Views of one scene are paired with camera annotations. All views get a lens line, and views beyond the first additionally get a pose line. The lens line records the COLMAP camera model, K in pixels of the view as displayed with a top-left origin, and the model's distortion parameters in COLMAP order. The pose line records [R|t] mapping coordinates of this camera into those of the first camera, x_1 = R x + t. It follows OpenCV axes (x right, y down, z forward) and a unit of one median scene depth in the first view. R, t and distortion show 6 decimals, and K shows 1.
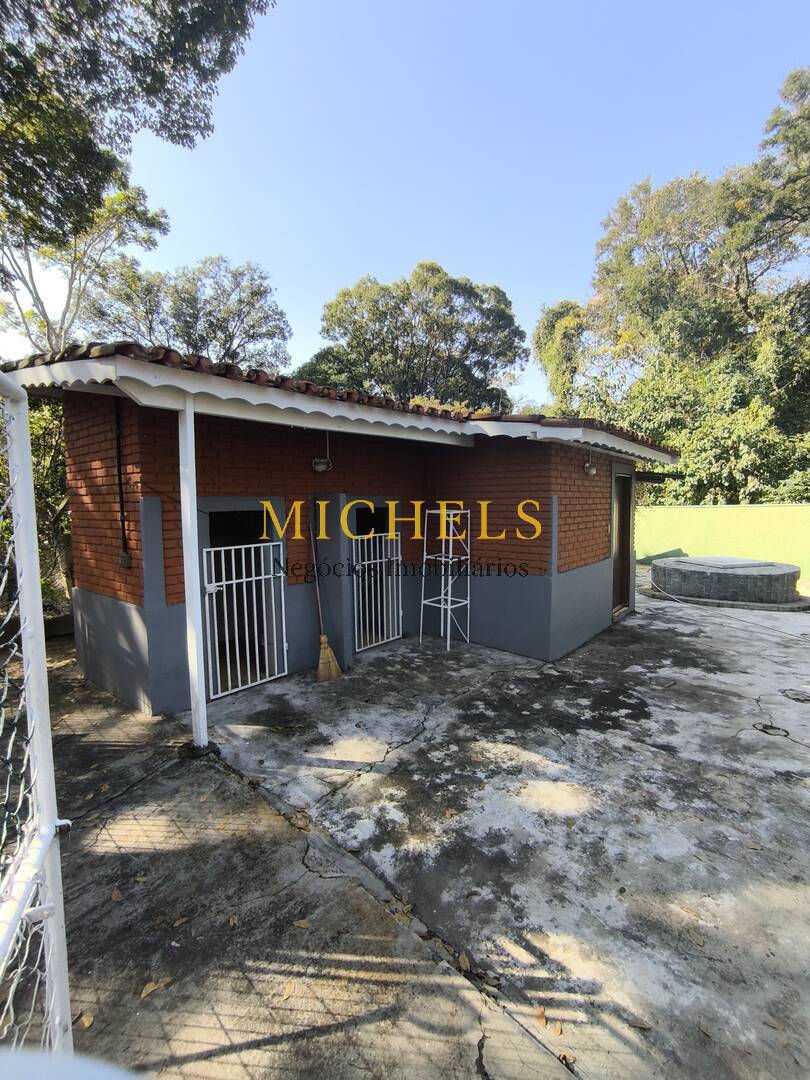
lens RADIAL K [[506.2, 0, 400.3], [0, 506.2, 537.1], [0, 0, 1]] dist [-0.000139, 0.009743]
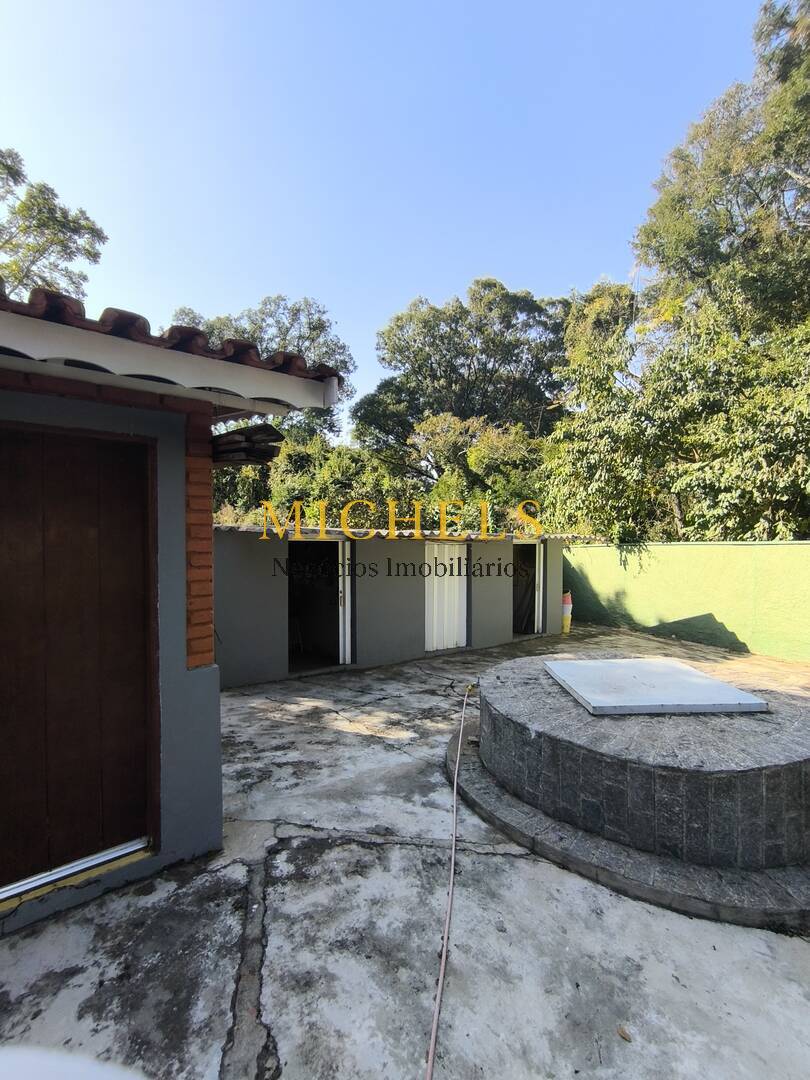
lens RADIAL K [[506.2, 0, 399.2], [0, 506.2, 533.8], [0, 0, 1]] dist [-0.000139, 0.009743]
pose [[0.979035, 0.002150, -0.203679, 0.090098], [-0.017748, 0.997042, -0.074784, -0.005275], [0.202916, 0.076831, 0.976177, 0.097765]]
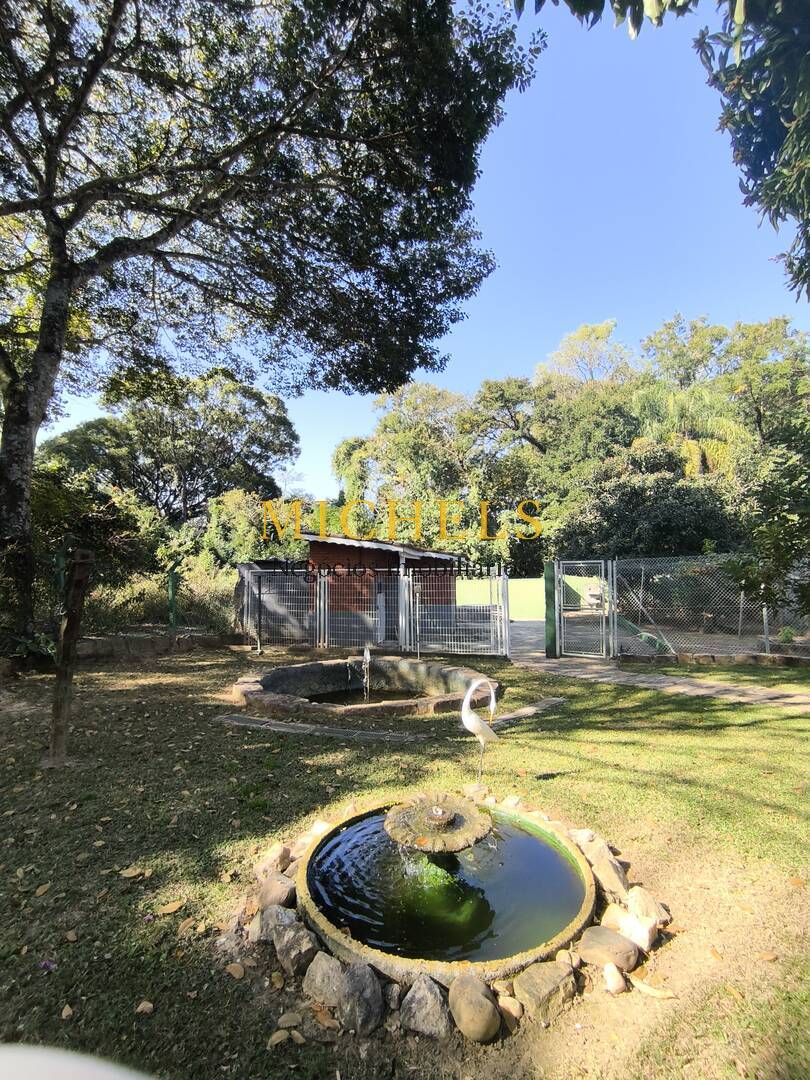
lens RADIAL K [[506.2, 0, 403.3], [0, 506.2, 545.6], [0, 0, 1]] dist [-0.000139, 0.009743]
pose [[0.867834, 0.042879, 0.495001, -0.136460], [0.022454, 0.991866, -0.125287, 0.011905], [-0.496347, 0.119843, 0.859812, -0.141294]]
